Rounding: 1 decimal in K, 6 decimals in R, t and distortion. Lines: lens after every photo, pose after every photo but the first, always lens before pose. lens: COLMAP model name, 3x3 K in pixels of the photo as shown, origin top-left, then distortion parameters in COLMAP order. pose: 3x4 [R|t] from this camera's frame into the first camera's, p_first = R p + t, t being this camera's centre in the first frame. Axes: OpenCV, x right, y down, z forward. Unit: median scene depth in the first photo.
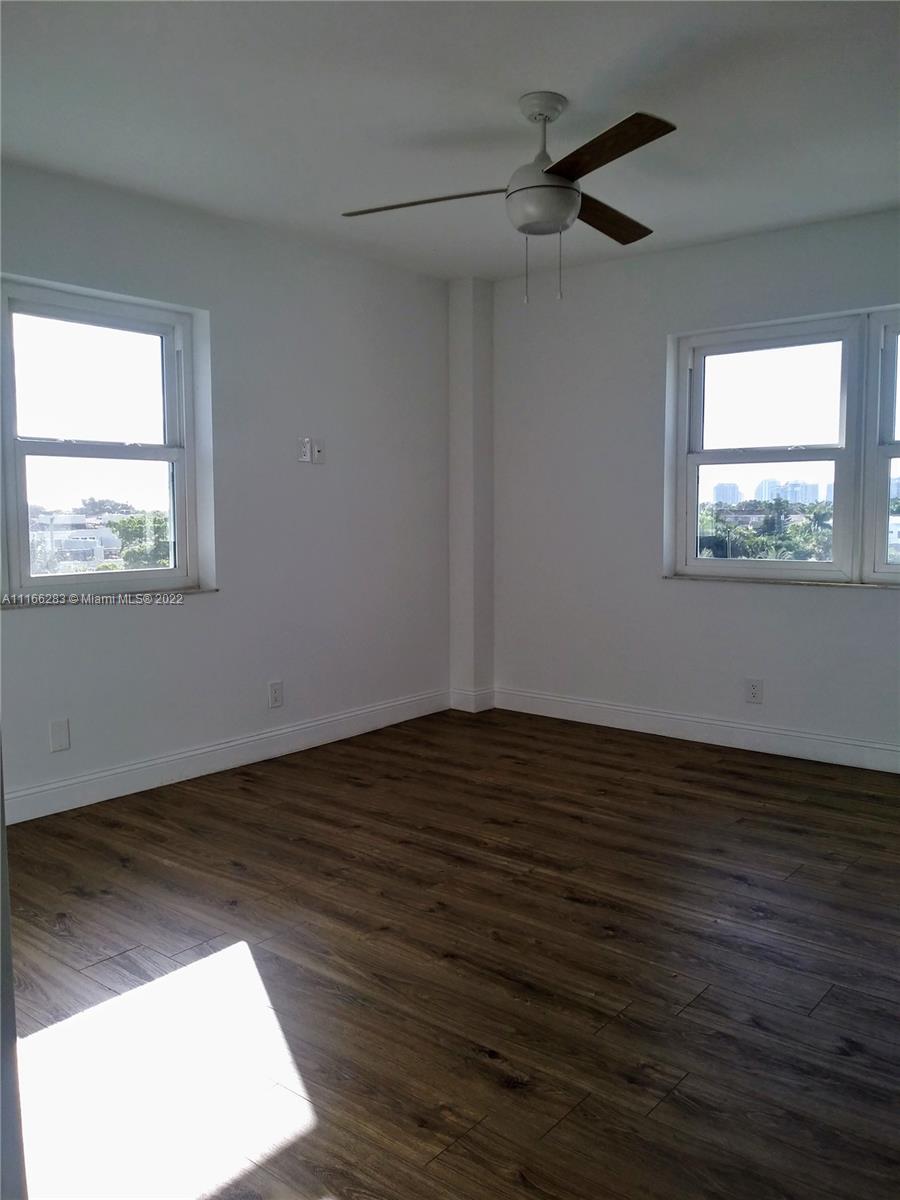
lens RADIAL K [[967.1, 0, 447.2], [0, 967.1, 589.9], [0, 0, 1]] dist [0.035795, -0.078496]
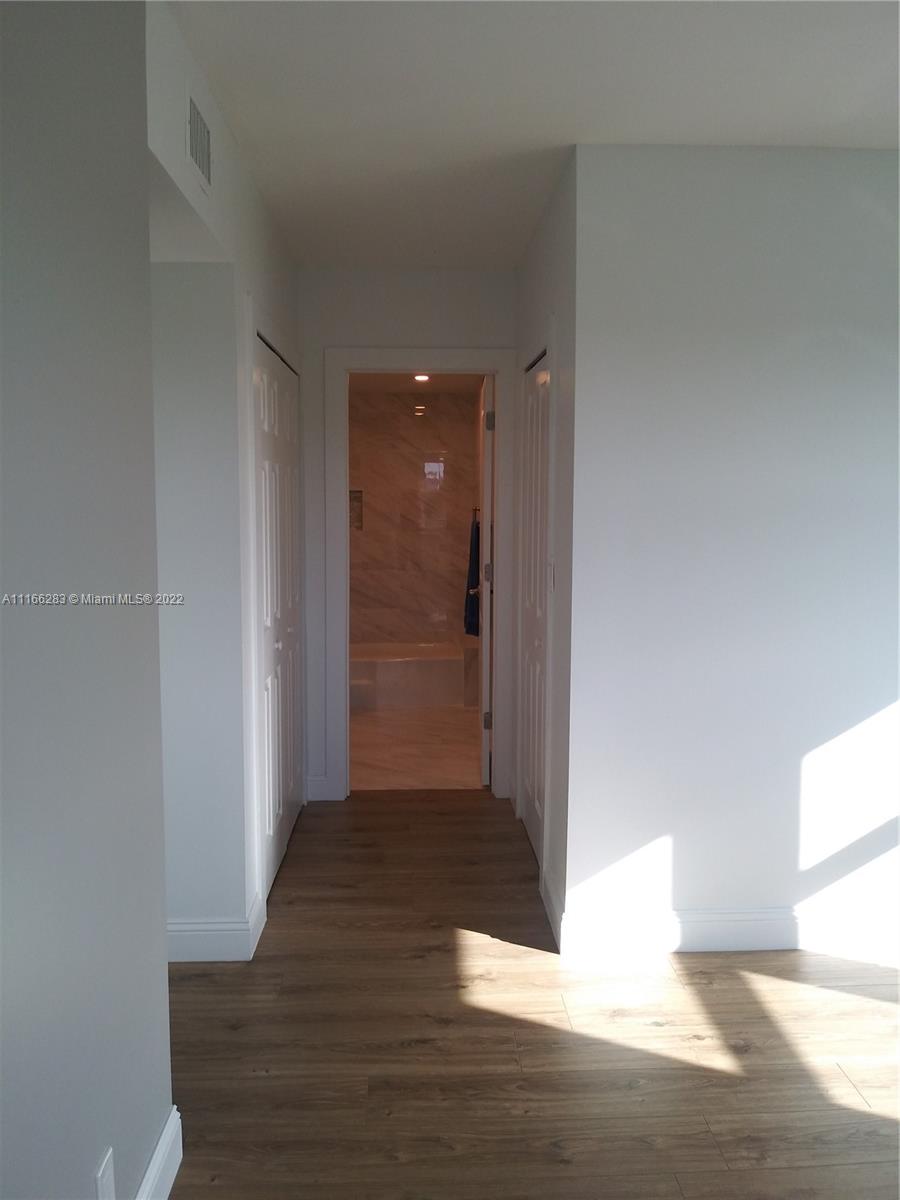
lens RADIAL K [[967.1, 0, 447.2], [0, 967.1, 589.9], [0, 0, 1]] dist [0.035795, -0.078496]
pose [[-0.746932, 0.069836, -0.661223, 0.512090], [-0.048610, 0.986072, 0.159055, -0.137119], [0.663121, 0.150945, -0.733134, 0.803473]]
